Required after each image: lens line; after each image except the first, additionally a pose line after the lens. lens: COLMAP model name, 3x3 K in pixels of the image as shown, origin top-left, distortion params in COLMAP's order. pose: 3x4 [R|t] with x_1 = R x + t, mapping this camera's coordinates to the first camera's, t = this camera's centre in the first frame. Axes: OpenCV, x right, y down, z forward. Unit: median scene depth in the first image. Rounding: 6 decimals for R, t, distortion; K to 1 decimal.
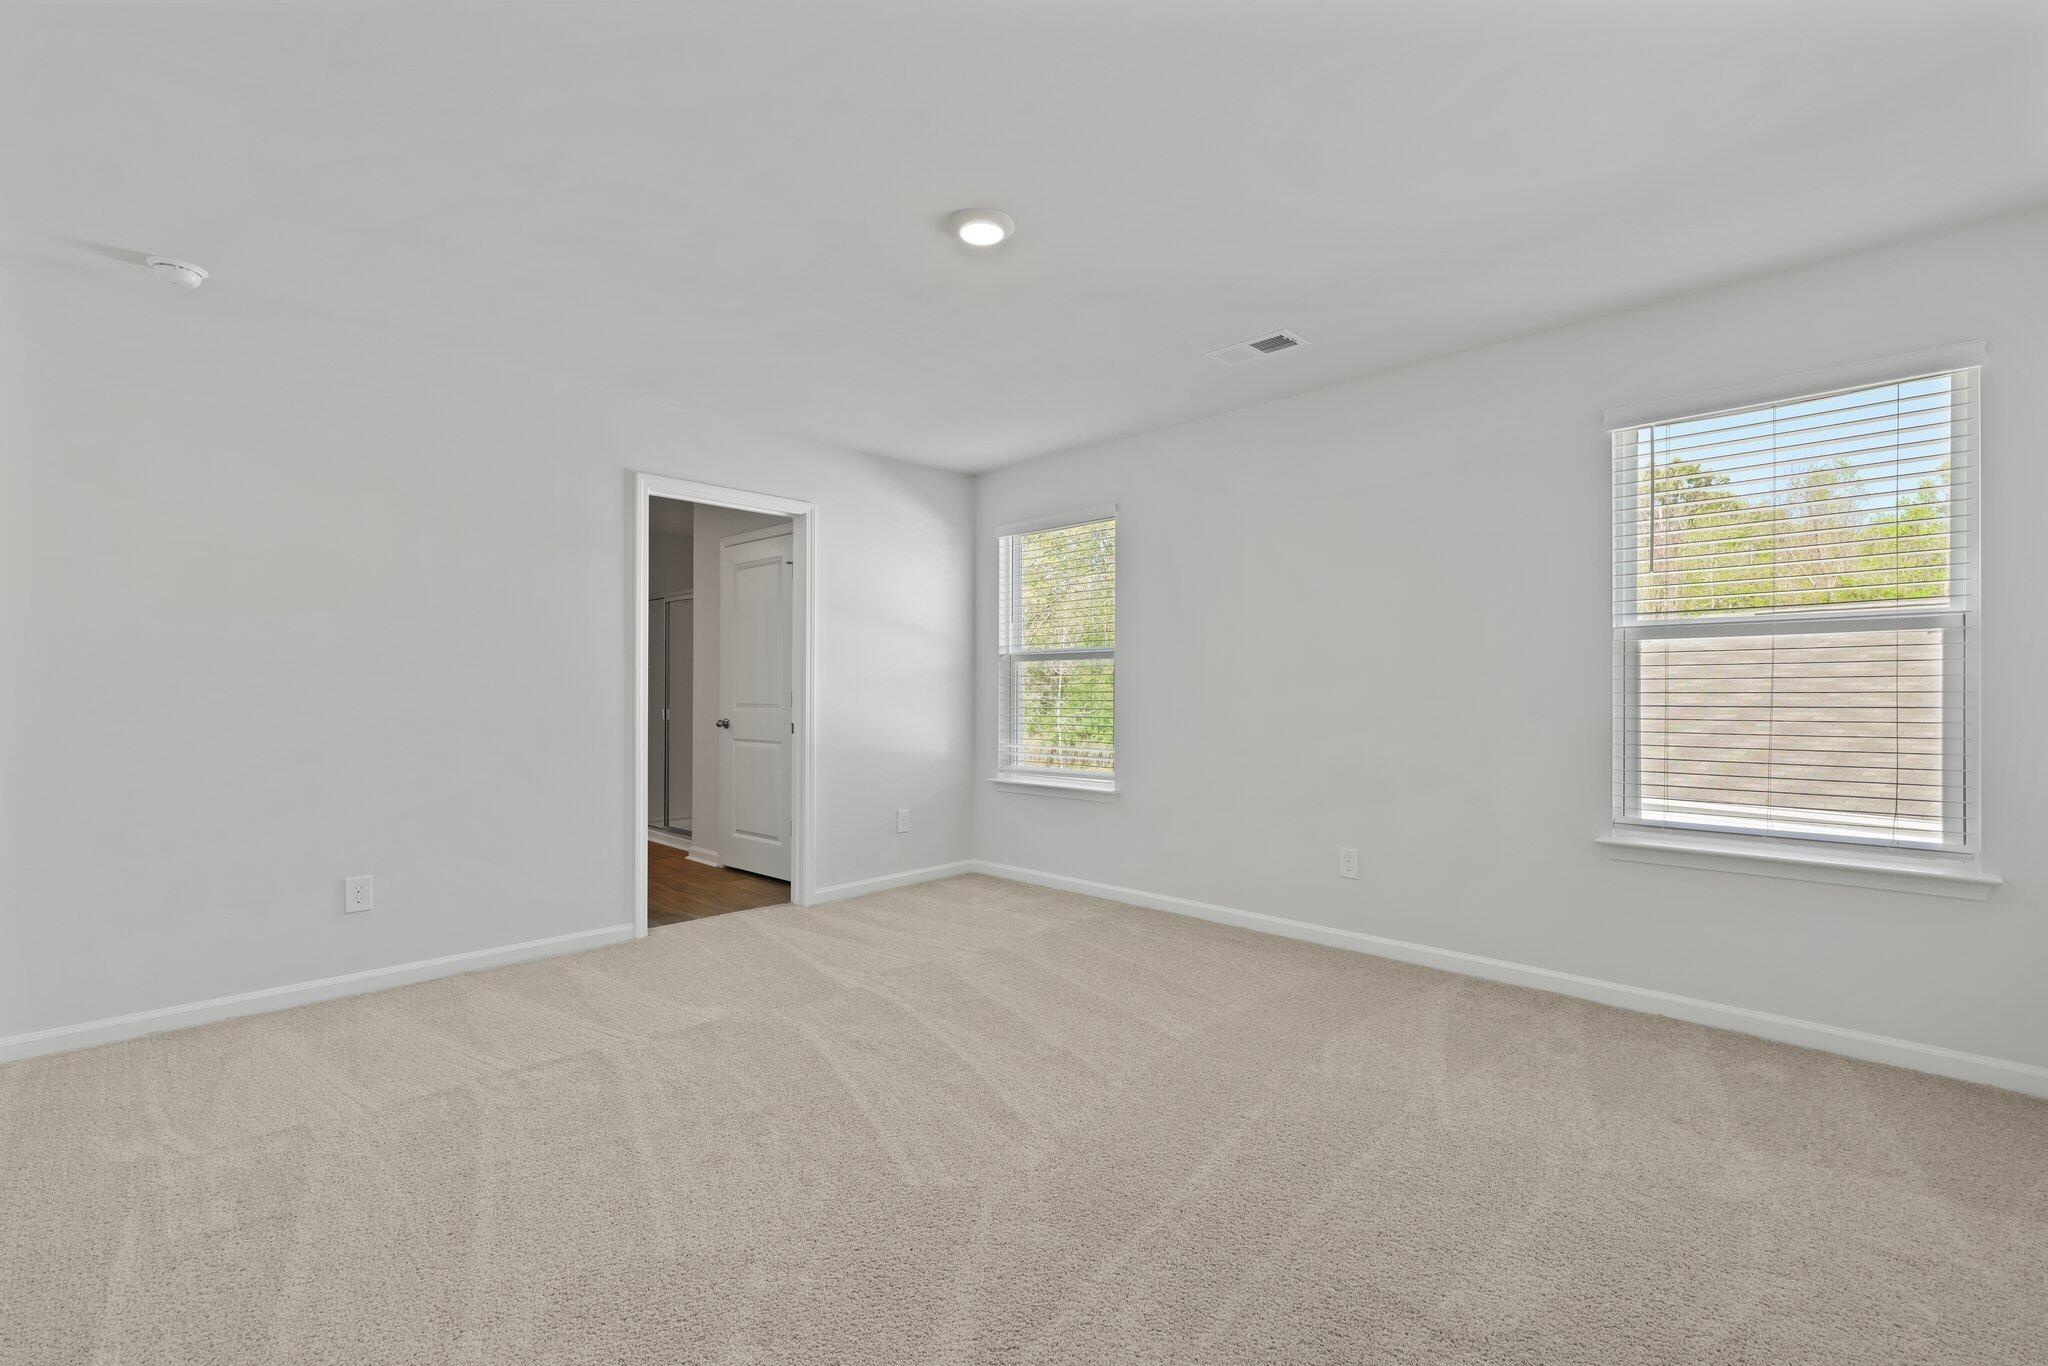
lens RADIAL K [[913.4, 0, 1013.1], [0, 913.4, 685.4], [0, 0, 1]] dist [0.000843, 0.000509]
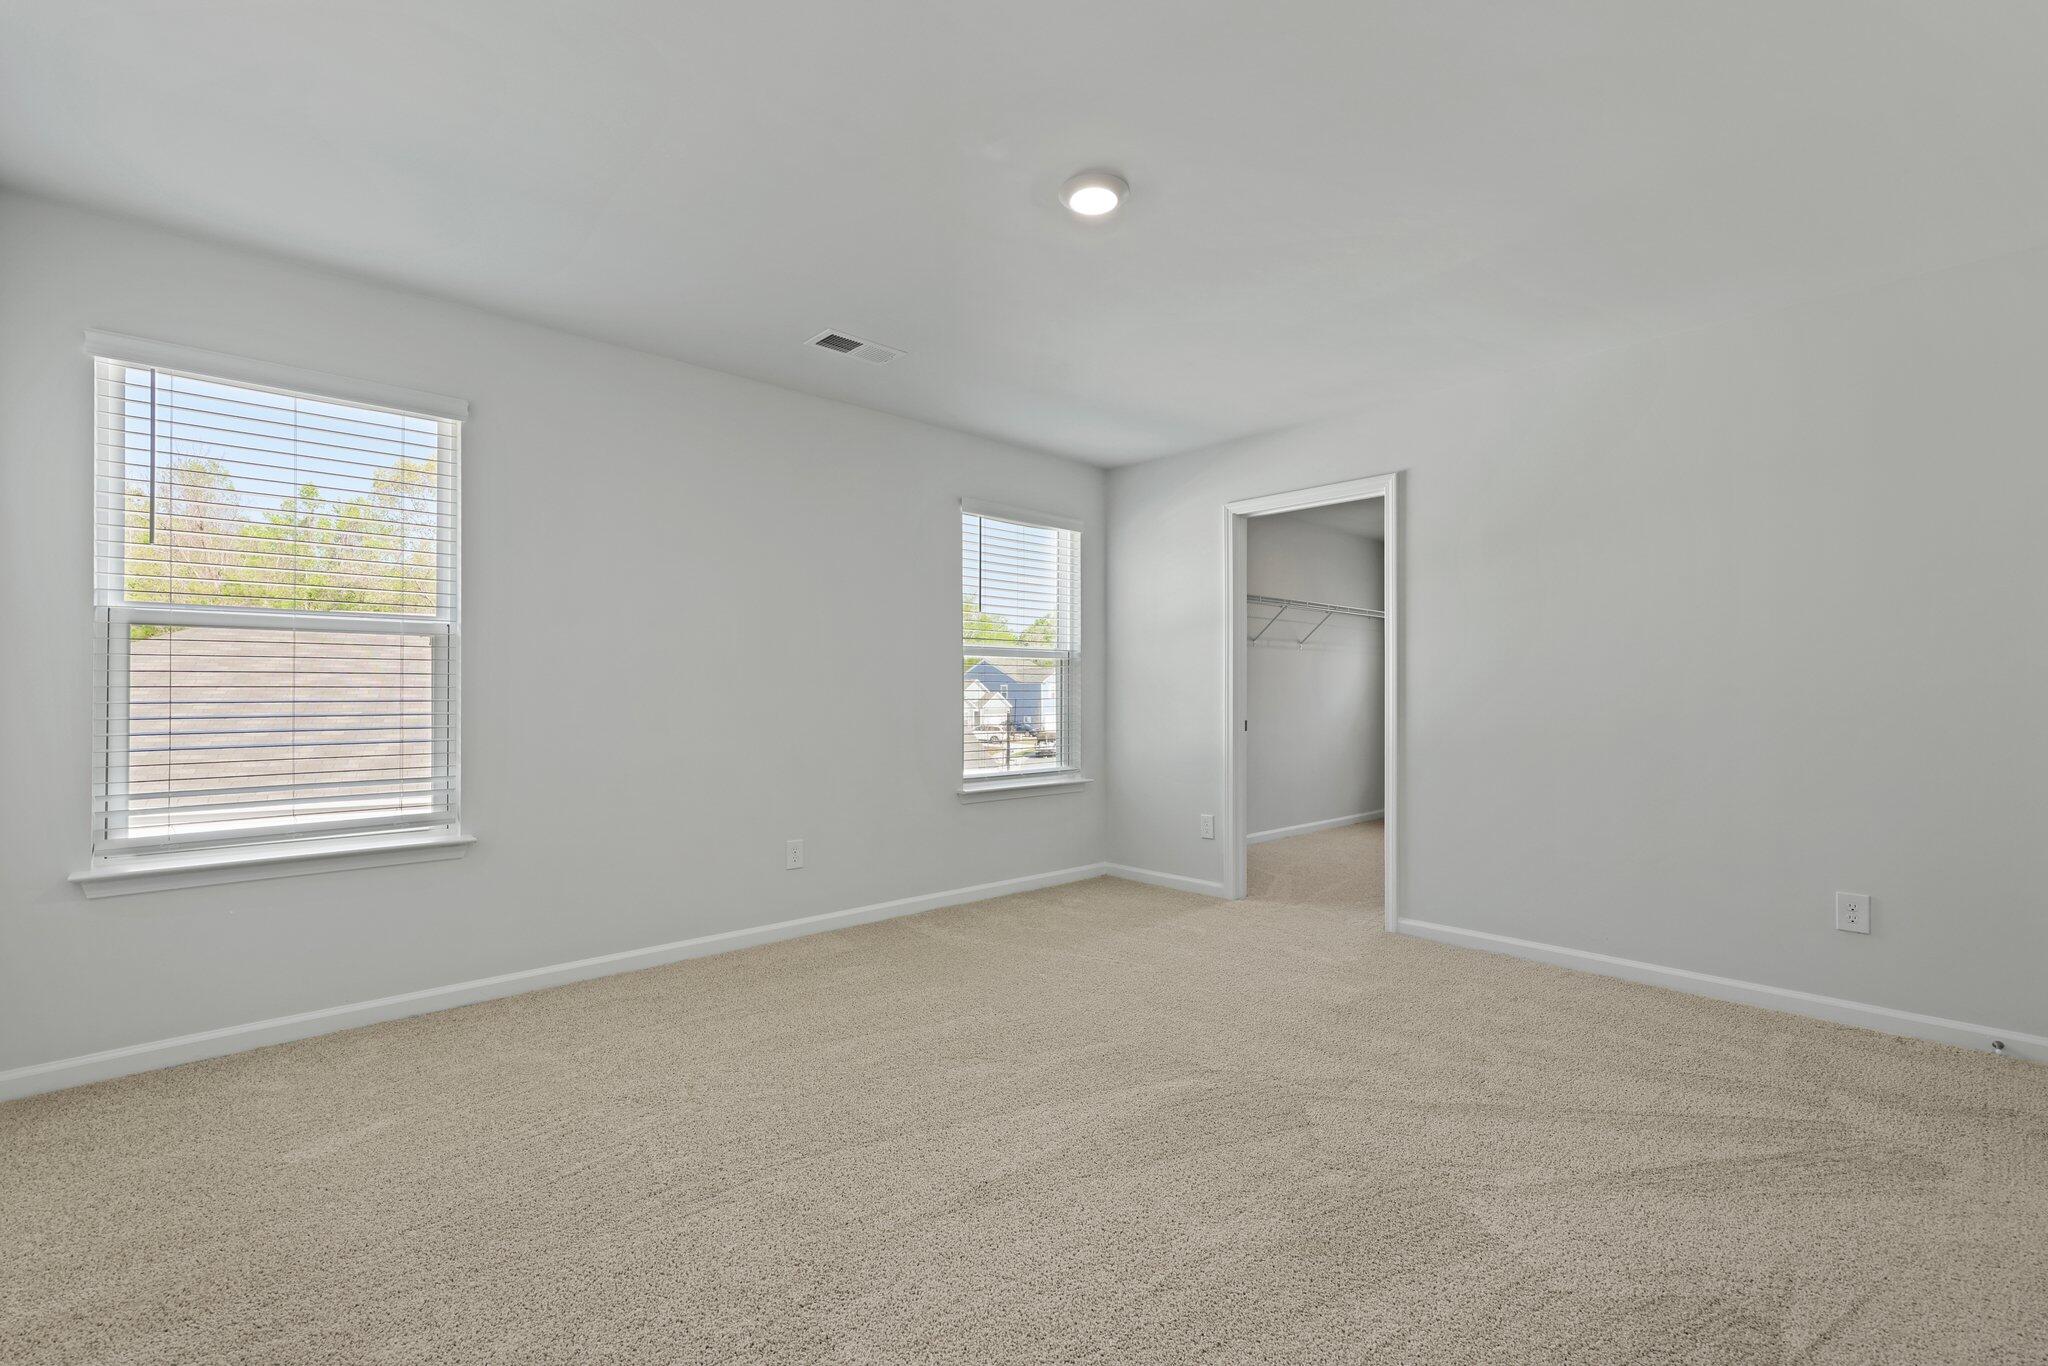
lens RADIAL K [[913.4, 0, 1077.1], [0, 913.4, 694.6], [0, 0, 1]] dist [0.000843, 0.000509]
pose [[-0.010188, -0.002956, 0.999944, -0.172709], [-0.013128, 0.999910, 0.002822, 0.001467], [-0.999862, -0.013099, -0.010226, 0.177614]]
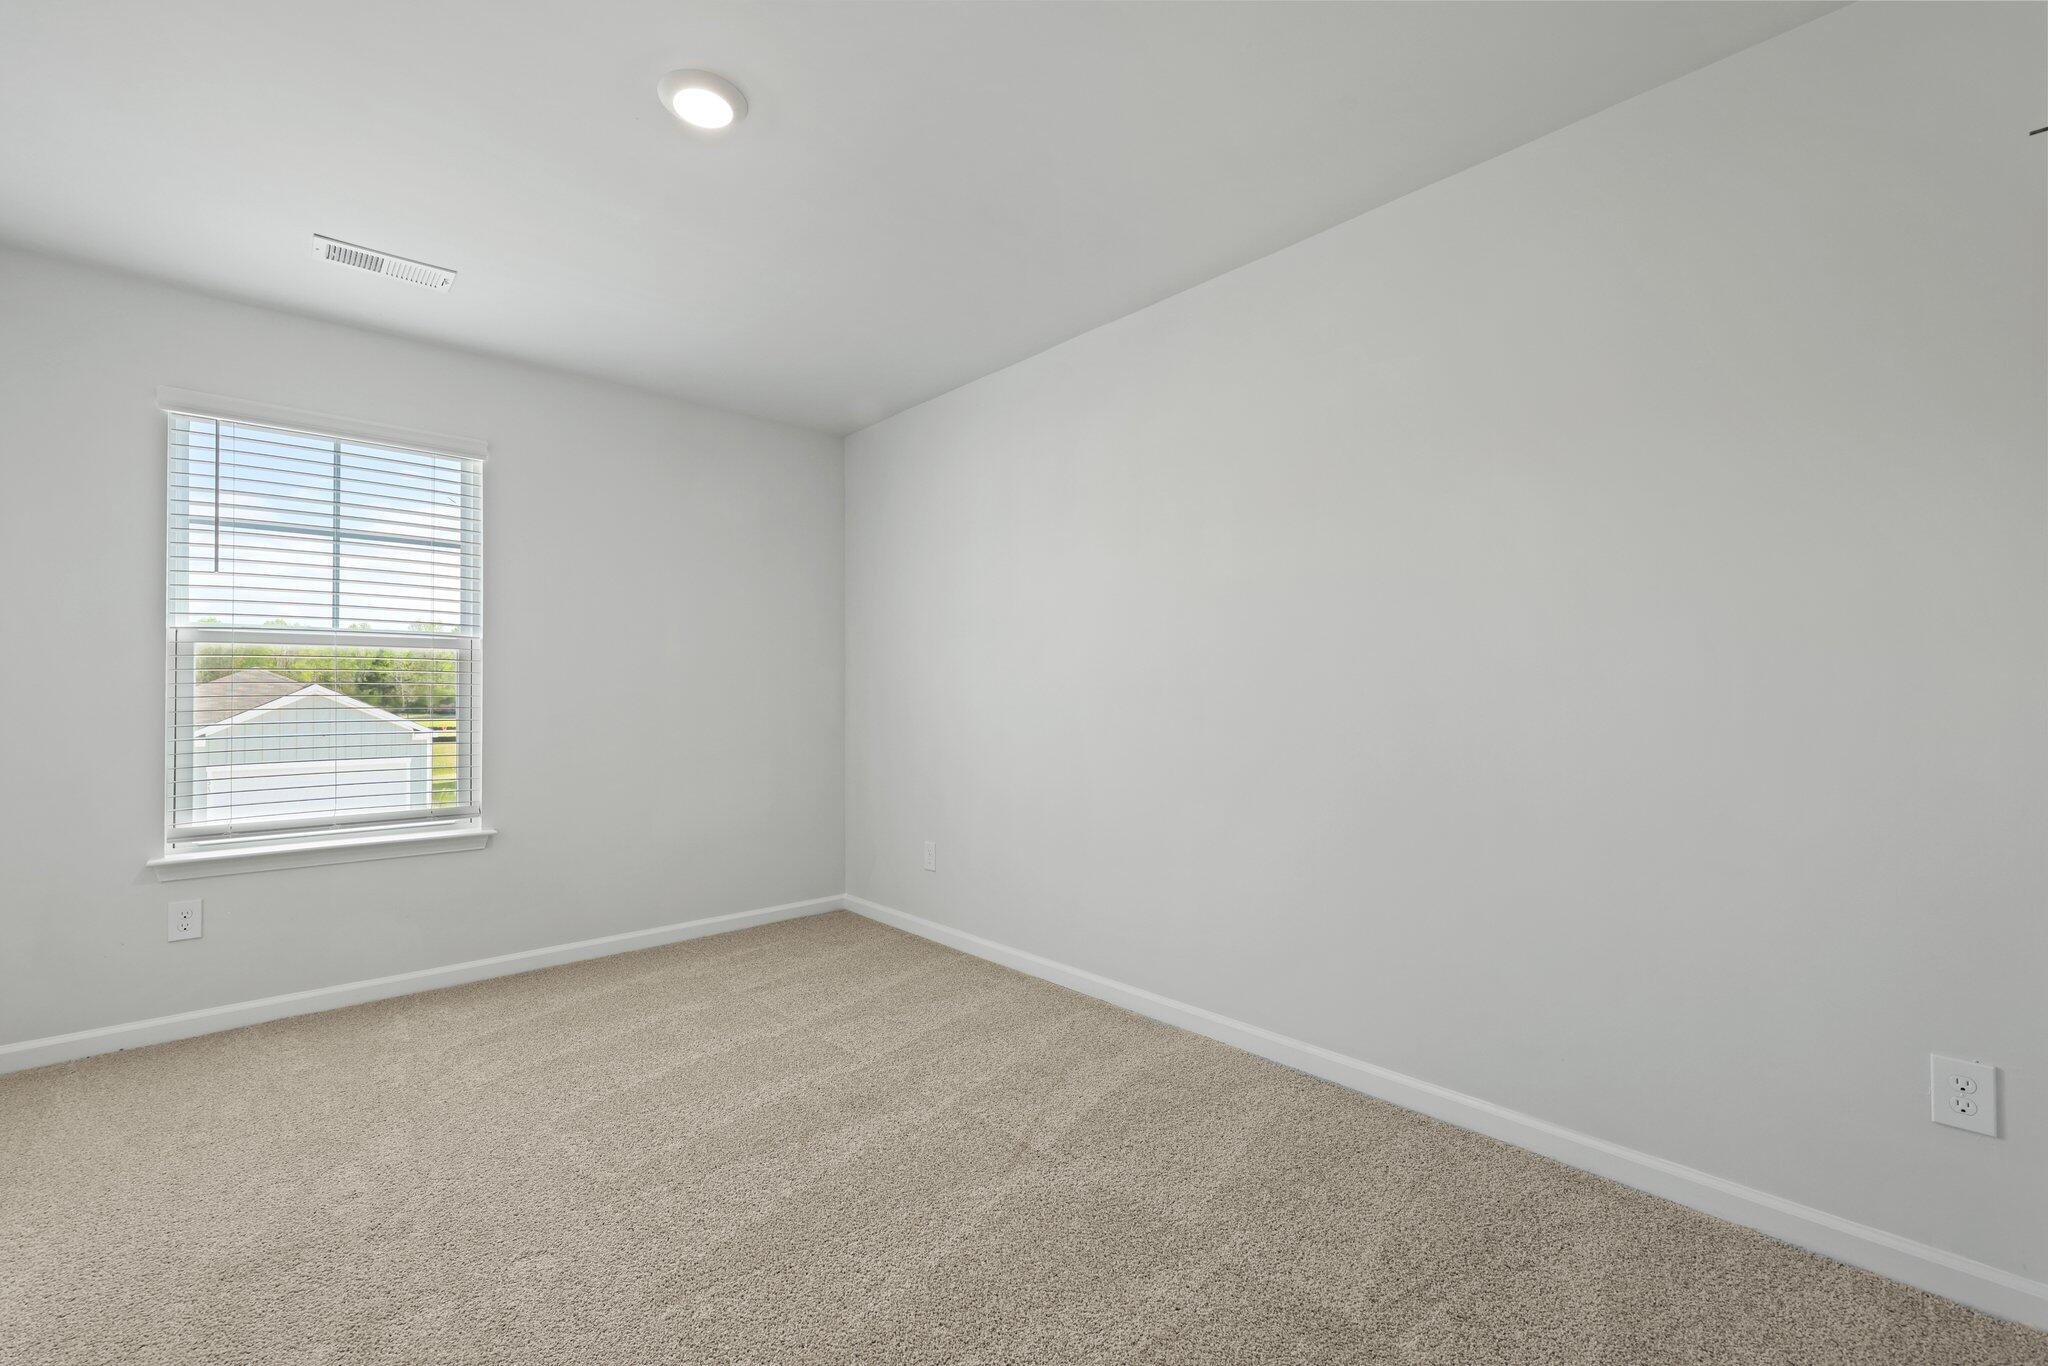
lens RADIAL K [[817.1, 0, 1010.2], [0, 817.1, 689.3], [0, 0, 1]] dist [0.000069, 0.000308]
pose [[0.068917, 0.009391, 0.997578, -0.113195], [-0.008116, 0.999928, -0.008852, 0.001026], [-0.997589, -0.007487, 0.068988, 0.116871]]
